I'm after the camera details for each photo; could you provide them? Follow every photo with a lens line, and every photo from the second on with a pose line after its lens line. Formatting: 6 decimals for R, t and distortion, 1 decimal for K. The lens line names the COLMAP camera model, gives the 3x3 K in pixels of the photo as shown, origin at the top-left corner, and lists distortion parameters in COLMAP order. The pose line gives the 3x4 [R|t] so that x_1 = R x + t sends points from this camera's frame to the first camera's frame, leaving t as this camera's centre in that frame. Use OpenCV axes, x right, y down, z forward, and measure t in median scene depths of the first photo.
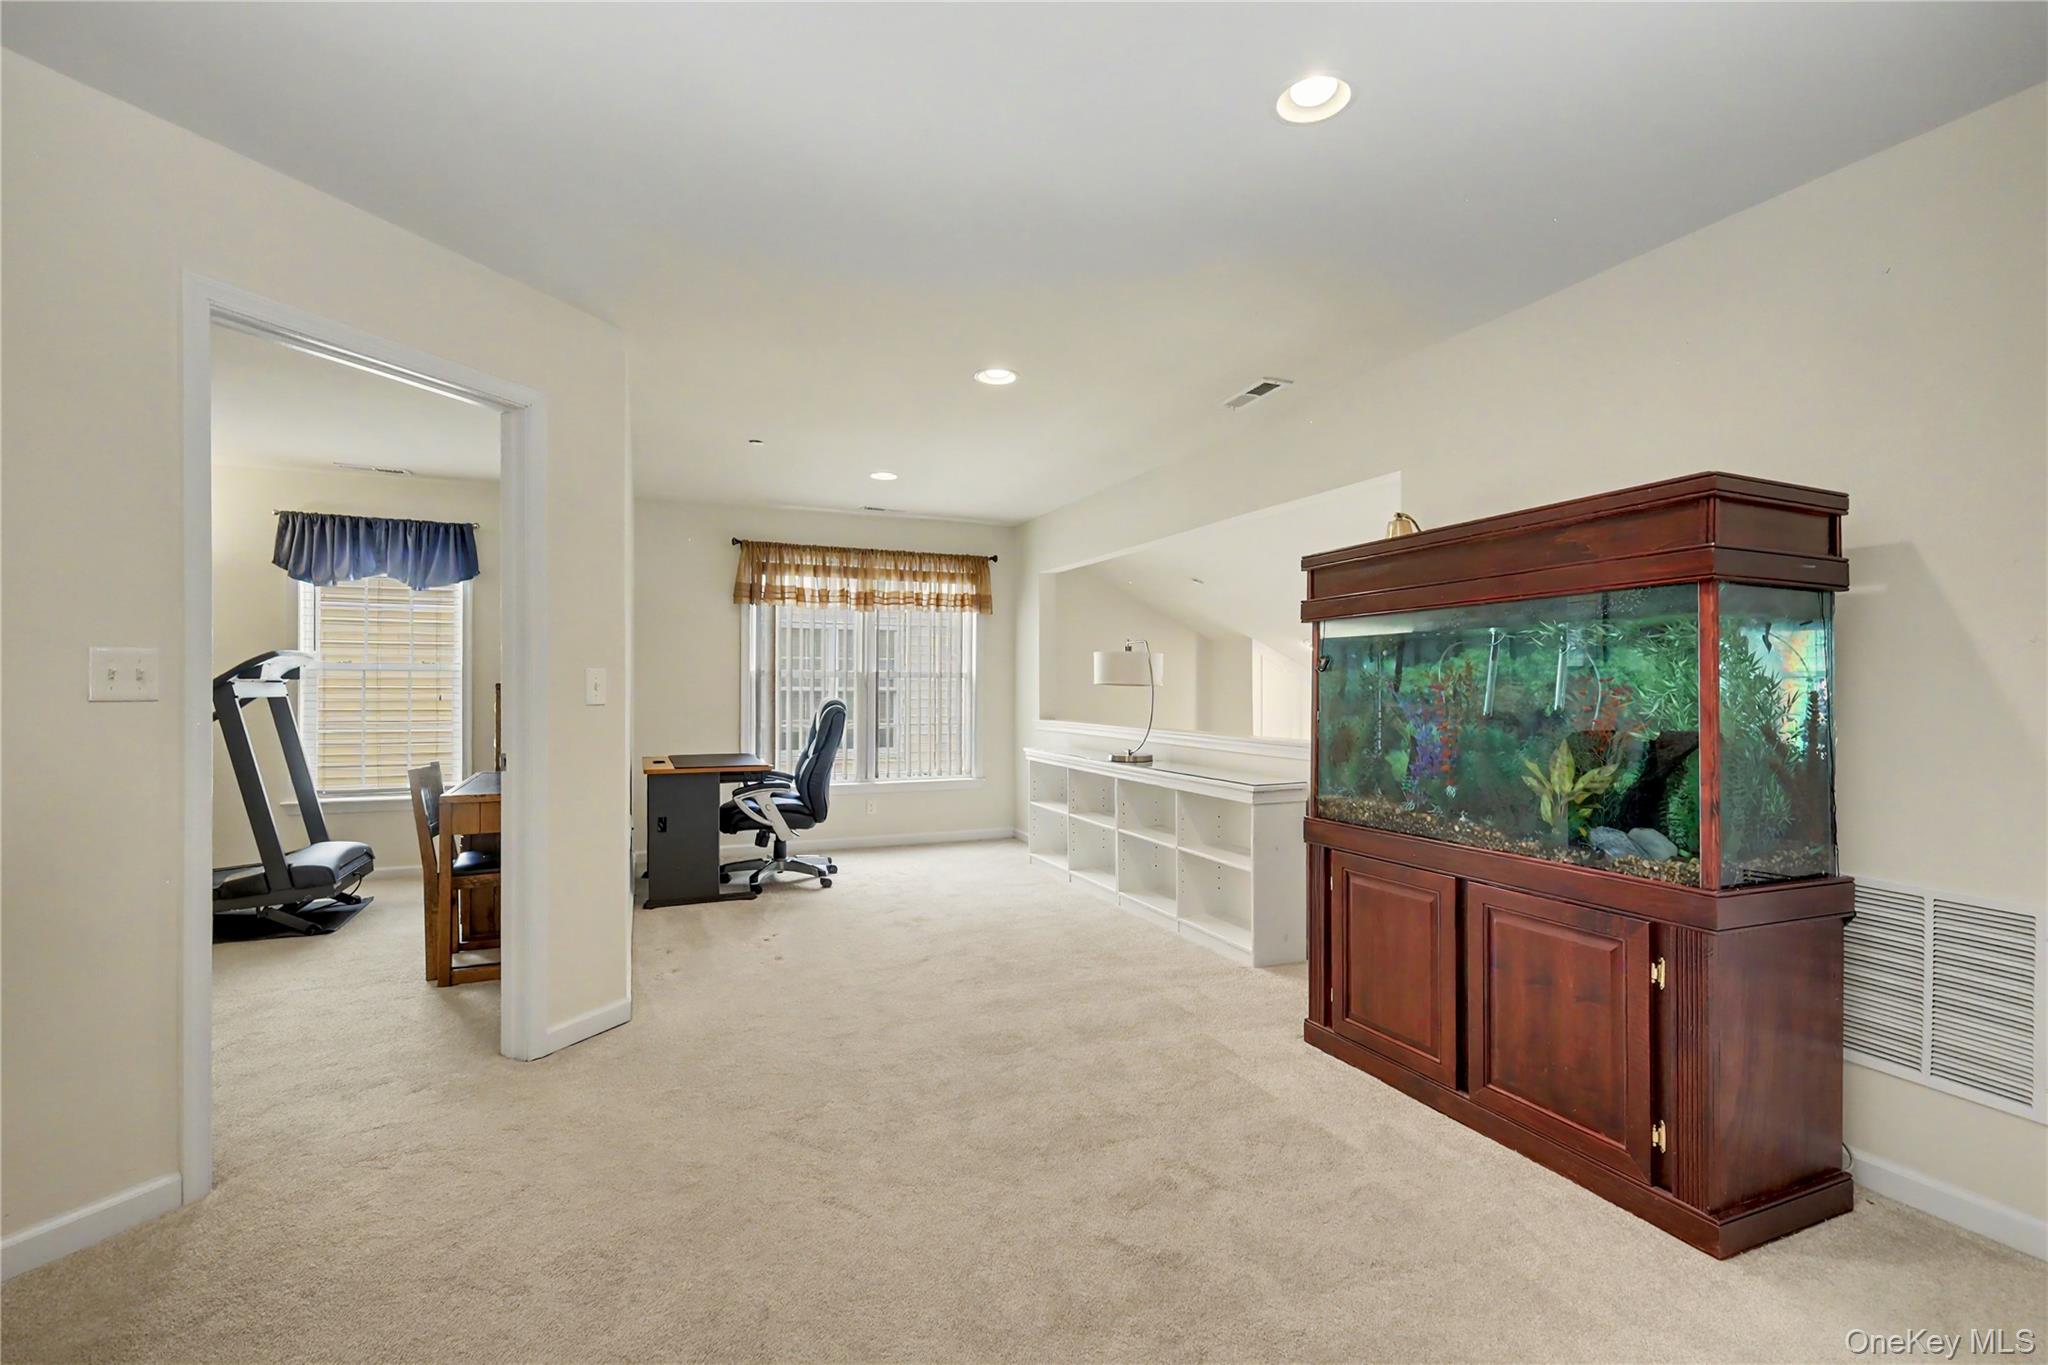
lens RADIAL K [[898.4, 0, 1017.8], [0, 898.4, 681.3], [0, 0, 1]] dist [0.004331, -0.001598]
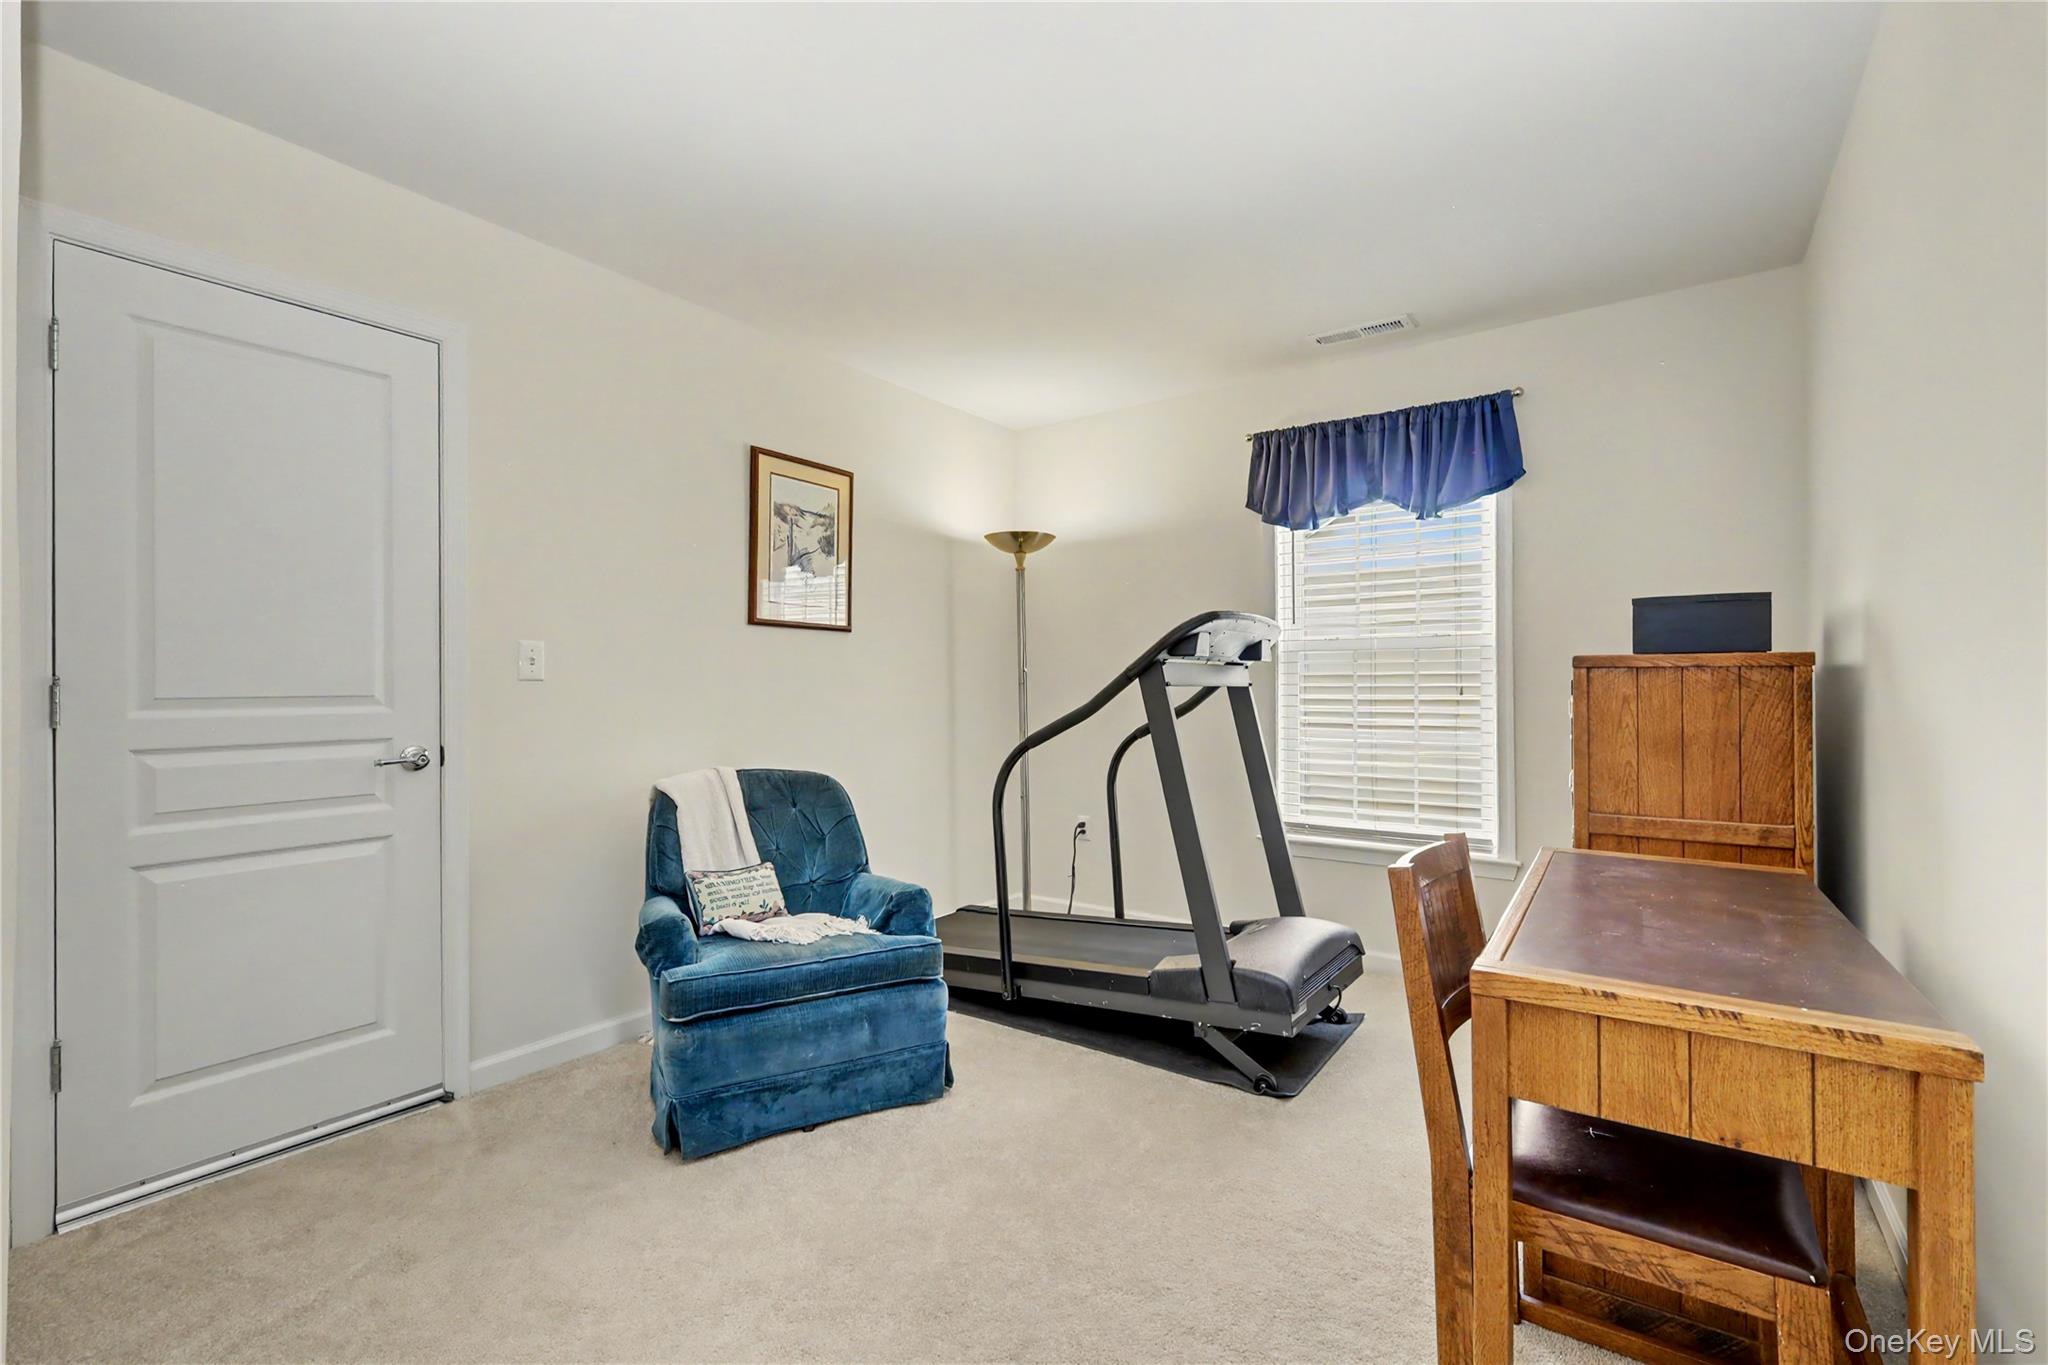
lens RADIAL K [[898.4, 0, 1019.7], [0, 898.4, 683.2], [0, 0, 1]] dist [0.004331, -0.001598]
pose [[0.520421, -0.011213, -0.853836, -0.267028], [0.008660, 0.999932, -0.007854, 0.015068], [0.853866, -0.003306, 0.520482, 0.410872]]
